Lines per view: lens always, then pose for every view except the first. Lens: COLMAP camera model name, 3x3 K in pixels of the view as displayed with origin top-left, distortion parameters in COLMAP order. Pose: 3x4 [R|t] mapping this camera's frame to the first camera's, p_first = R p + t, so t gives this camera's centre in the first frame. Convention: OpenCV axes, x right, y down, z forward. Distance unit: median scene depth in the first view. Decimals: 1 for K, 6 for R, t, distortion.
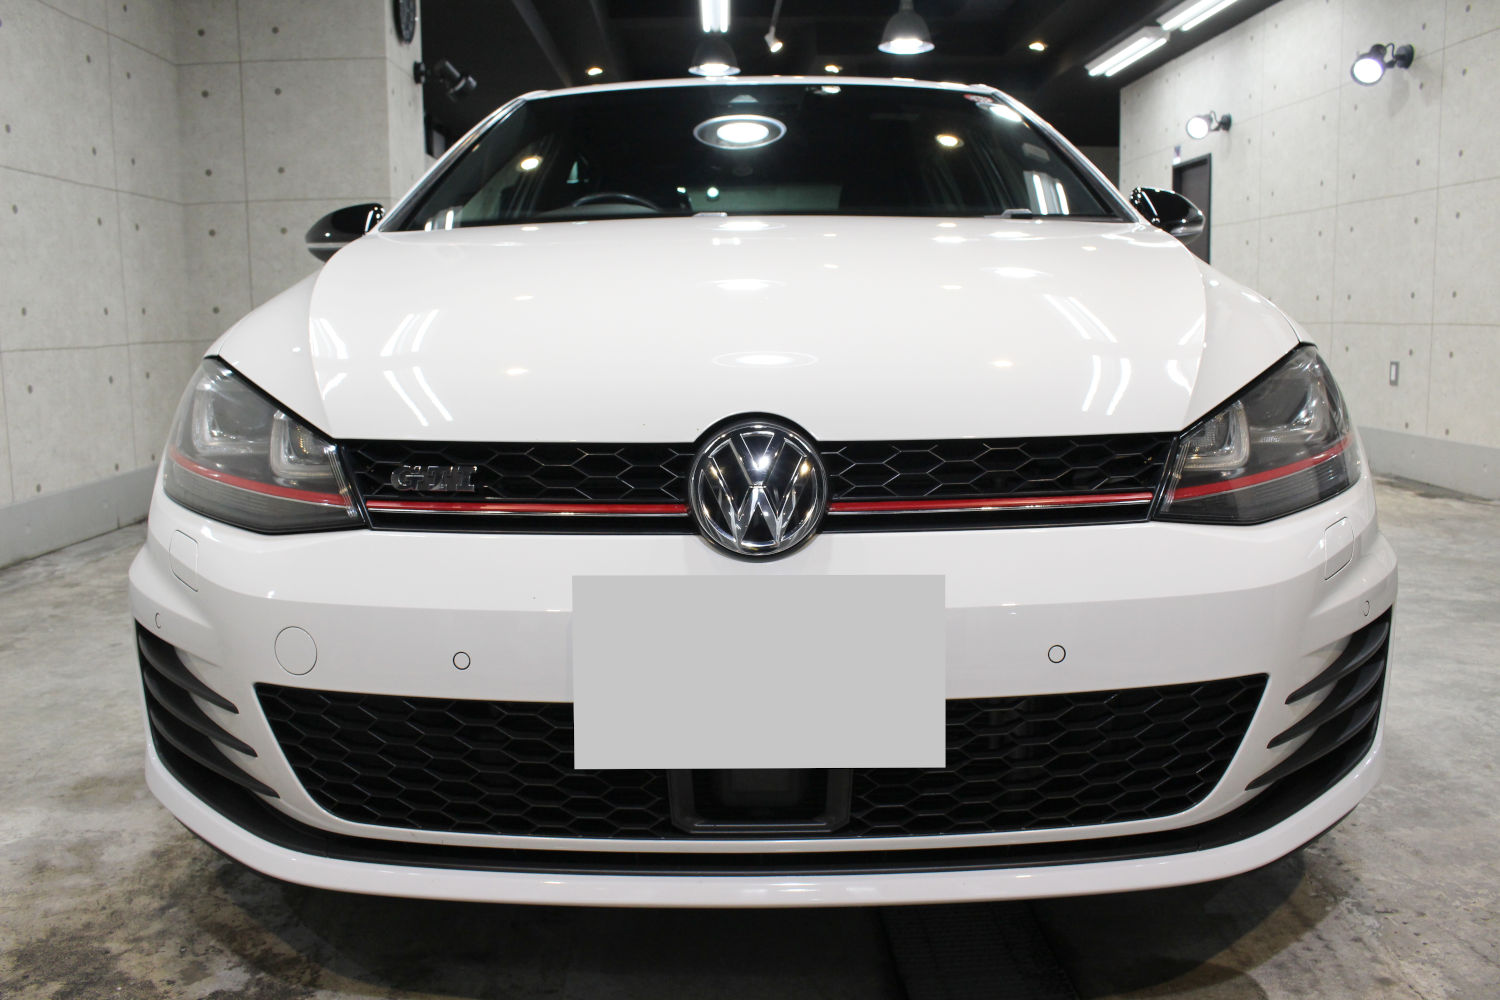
lens RADIAL K [[1227.9, 0, 750.0], [0, 1227.9, 500.0], [0, 0, 1]] dist [-0.150015, 0.114348]
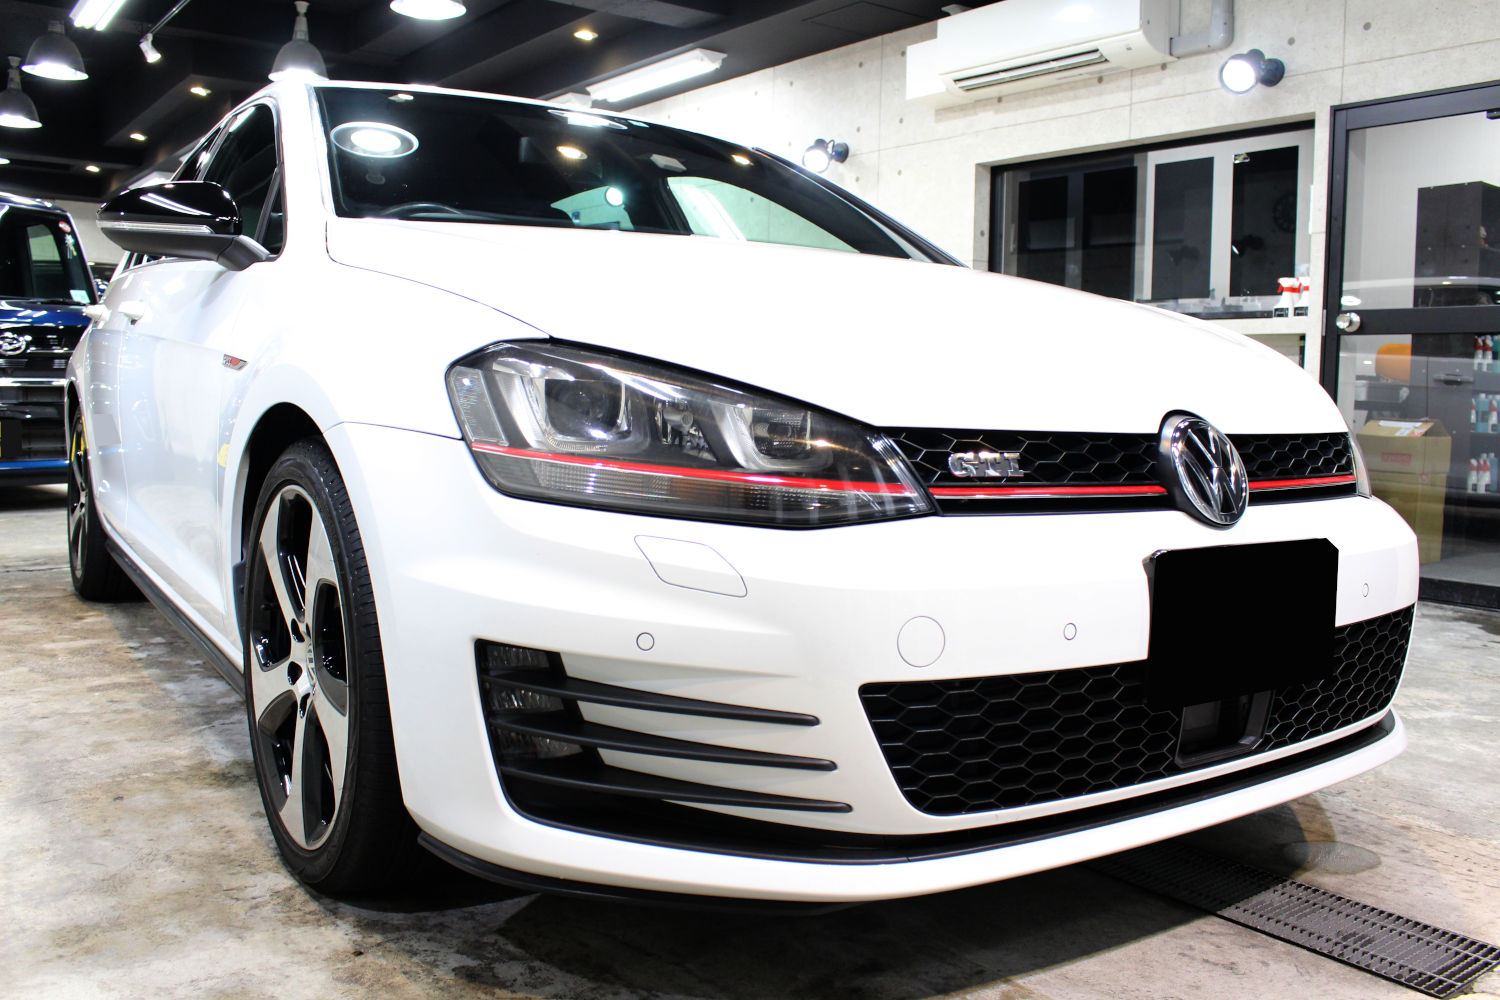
lens RADIAL K [[1287.2, 0, 750.0], [0, 1287.2, 500.0], [0, 0, 1]] dist [-0.152090, 0.129028]
pose [[0.820533, -0.015664, 0.571385, -0.807236], [0.048964, 0.997876, -0.042960, 0.037593], [-0.569498, 0.063227, 0.819557, 0.174827]]
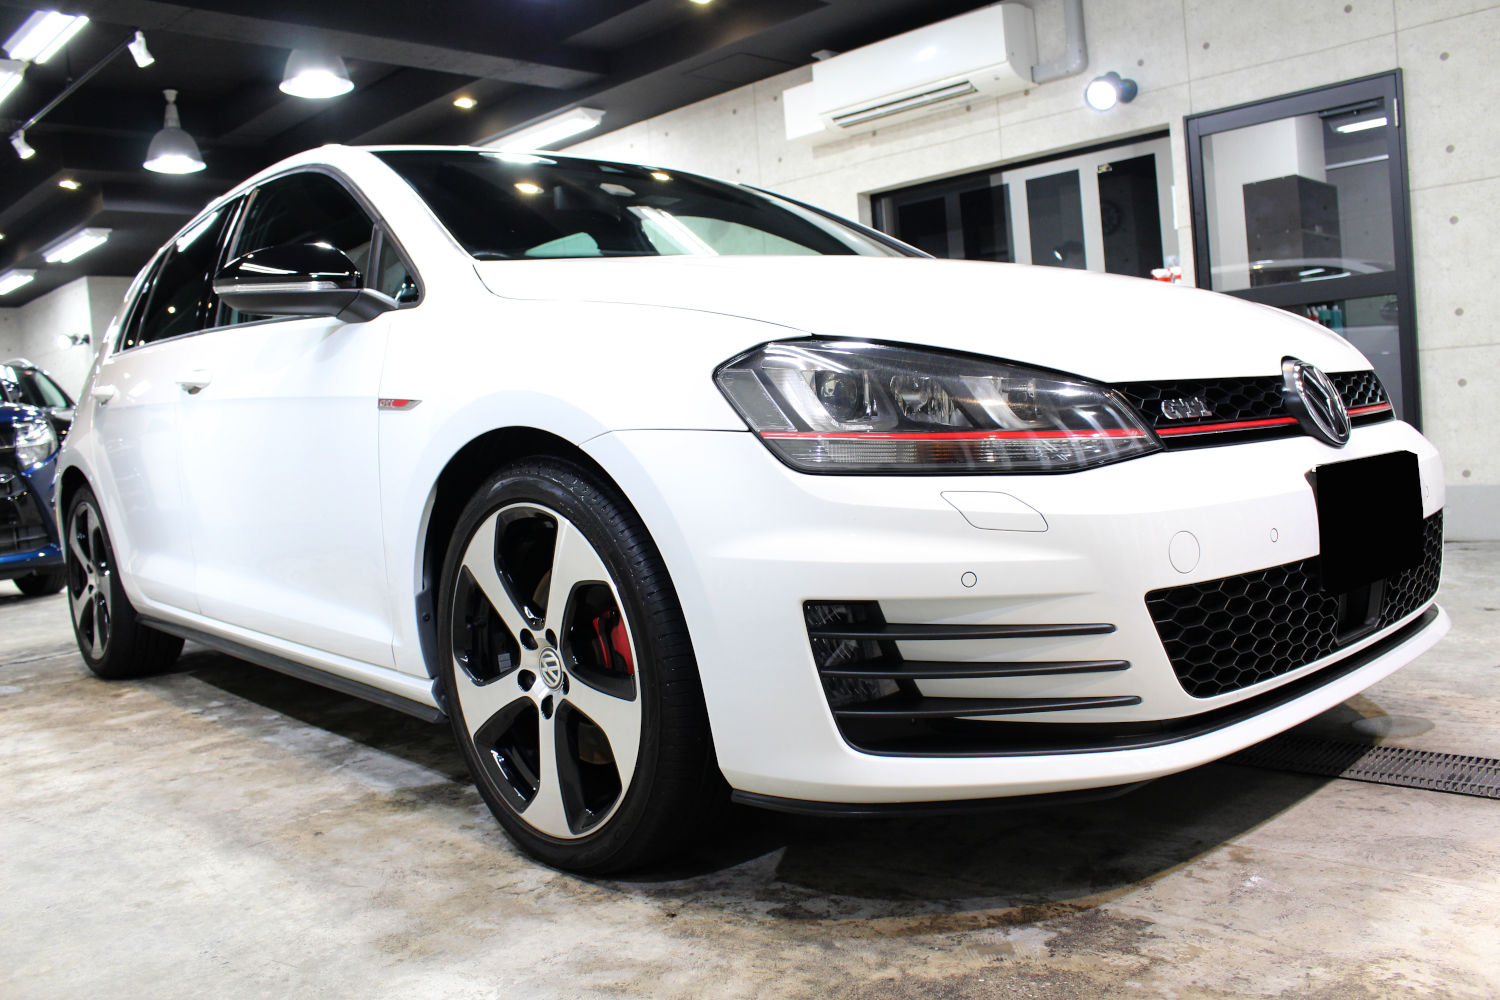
lens RADIAL K [[1227.9, 0, 750.0], [0, 1227.9, 500.0], [0, 0, 1]] dist [-0.150015, 0.114348]
pose [[0.728853, -0.084315, 0.679459, -1.107502], [0.165414, 0.984675, -0.055249, 0.053281], [-0.664388, 0.152661, 0.731630, 0.315470]]
